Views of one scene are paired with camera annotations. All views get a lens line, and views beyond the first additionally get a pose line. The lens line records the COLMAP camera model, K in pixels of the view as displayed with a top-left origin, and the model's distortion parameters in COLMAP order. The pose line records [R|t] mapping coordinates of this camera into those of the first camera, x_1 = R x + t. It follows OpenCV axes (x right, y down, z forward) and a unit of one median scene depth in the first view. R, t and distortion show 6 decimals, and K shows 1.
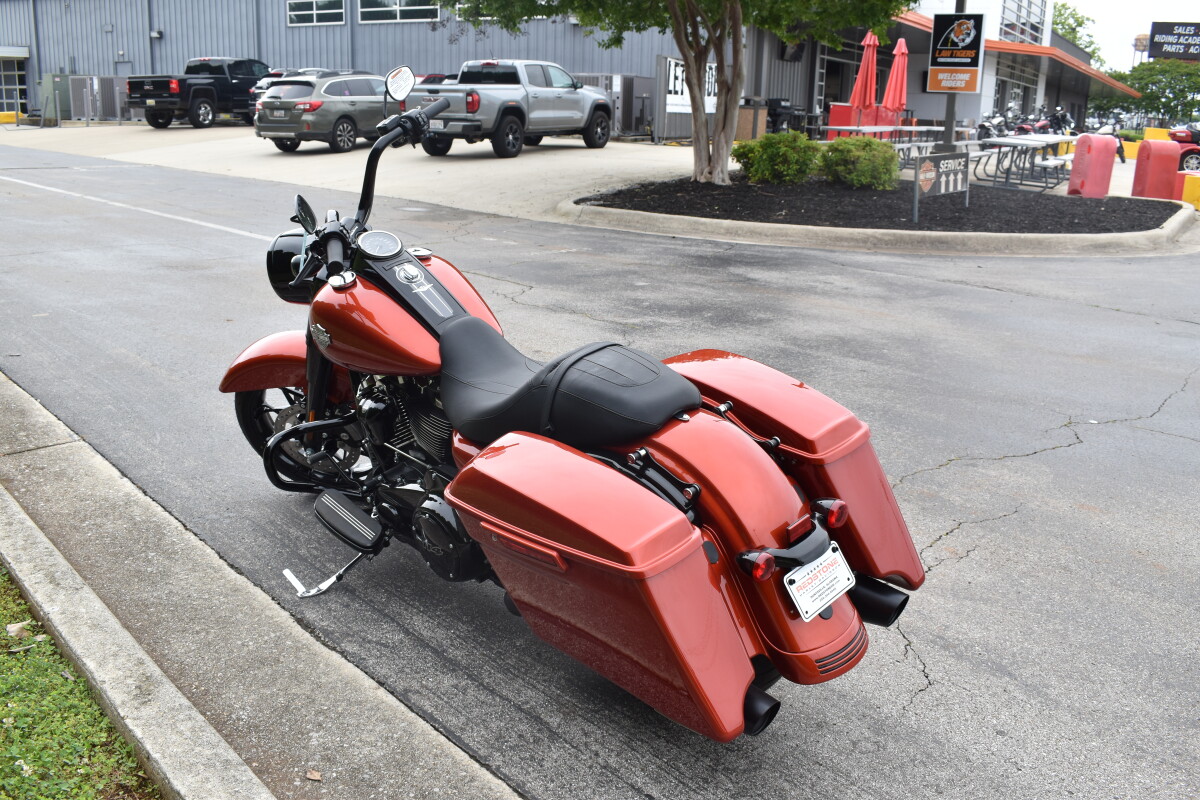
lens RADIAL K [[1099.0, 0, 601.1], [0, 1099.0, 400.5], [0, 0, 1]] dist [-0.079776, 0.000000]
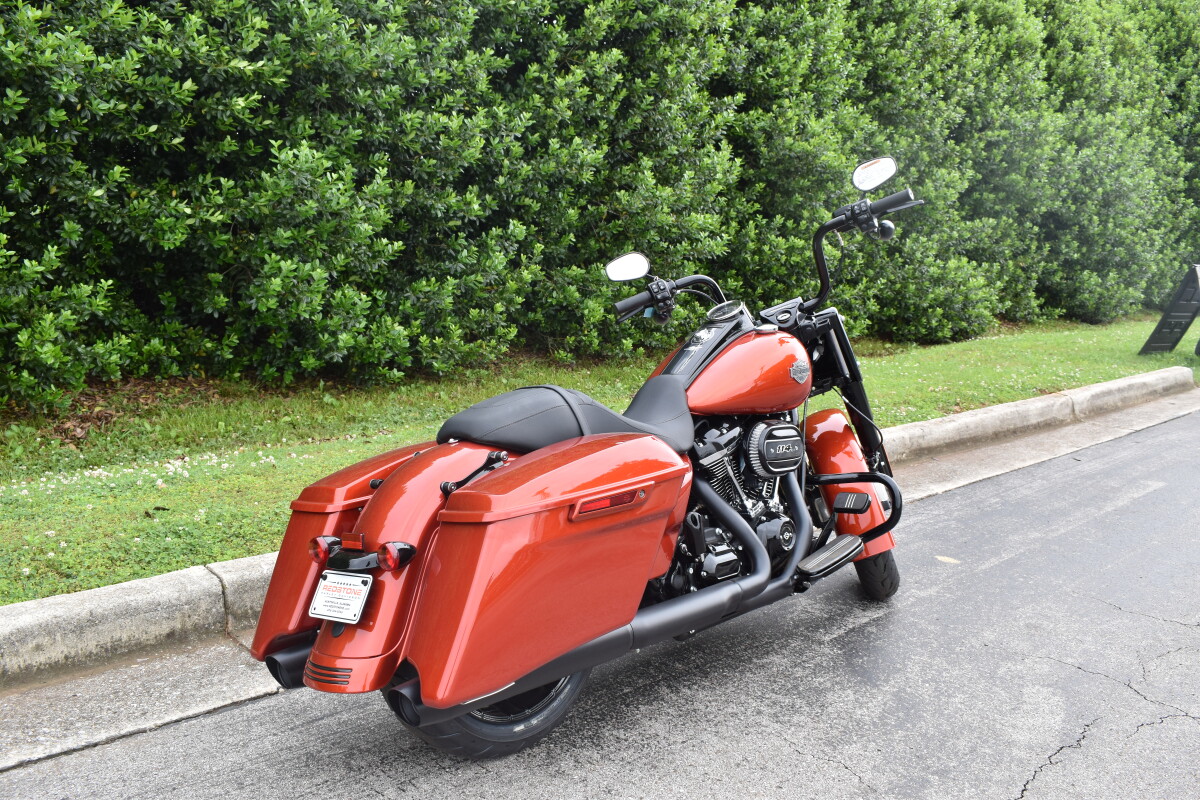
lens RADIAL K [[1099.0, 0, 602.6], [0, 1099.0, 403.9], [0, 0, 1]] dist [-0.079776, 0.000000]
pose [[0.072205, 0.159343, -0.984579, 0.120166], [-0.317108, 0.939602, 0.128808, -0.021535], [0.945637, 0.302917, 0.118373, 0.106212]]
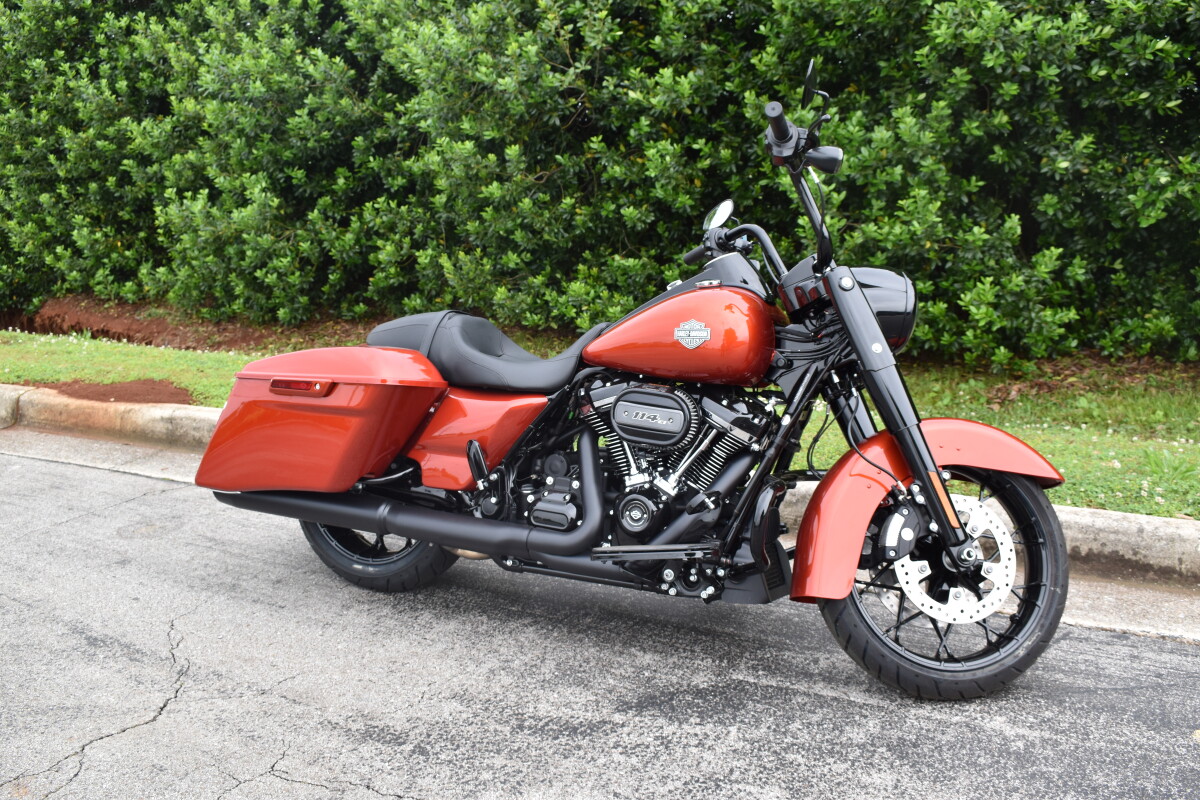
lens RADIAL K [[1198.6, 0, 629.8], [0, 1198.6, 402.2], [0, 0, 1]] dist [-0.078370, 0.000000]
pose [[-0.934562, 0.064106, -0.349978, 0.033582], [-0.101107, 0.895235, 0.433973, -0.065402], [0.341133, 0.440959, -0.830171, 0.257513]]
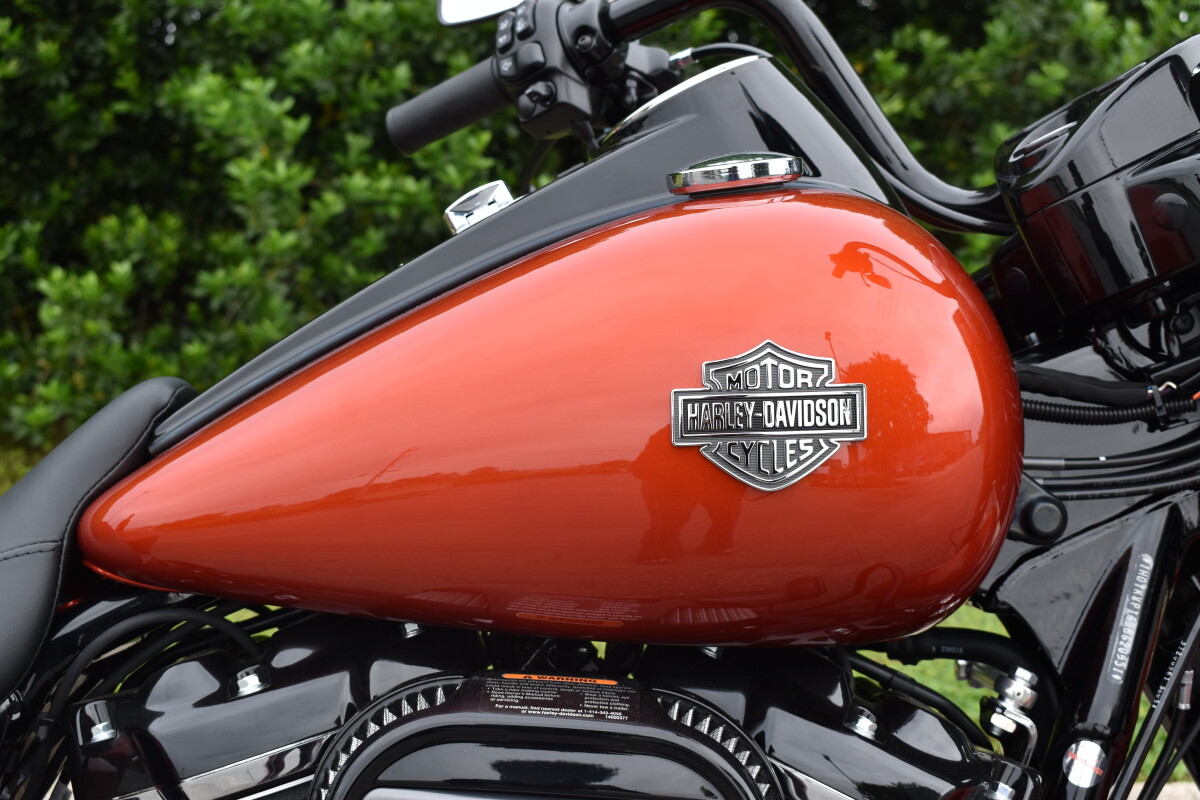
lens RADIAL K [[1661.7, 0, 606.3], [0, 1661.7, 401.9], [0, 0, 1]] dist [-0.024689, 0.000000]
pose [[-0.677374, 0.091961, -0.729868, 0.008799], [-0.218877, 0.922028, 0.319308, -0.026226], [0.702323, 0.376042, -0.604430, 0.165487]]
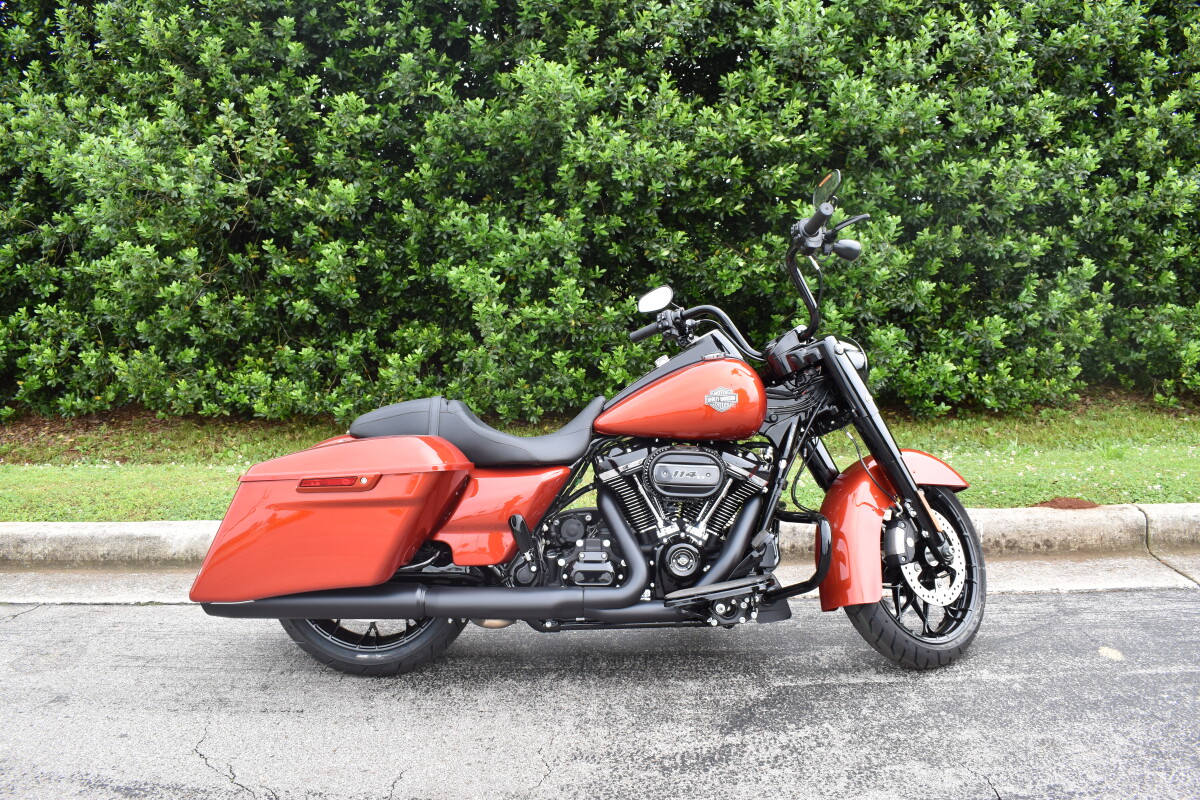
lens RADIAL K [[983.8, 0, 607.2], [0, 983.8, 401.8], [0, 0, 1]] dist [-0.091287, 0.001769]
pose [[-0.674941, 0.108722, -0.729818, 0.083024], [-0.190556, 0.929850, 0.314749, -0.052141], [0.712842, 0.351508, -0.606876, 0.213098]]
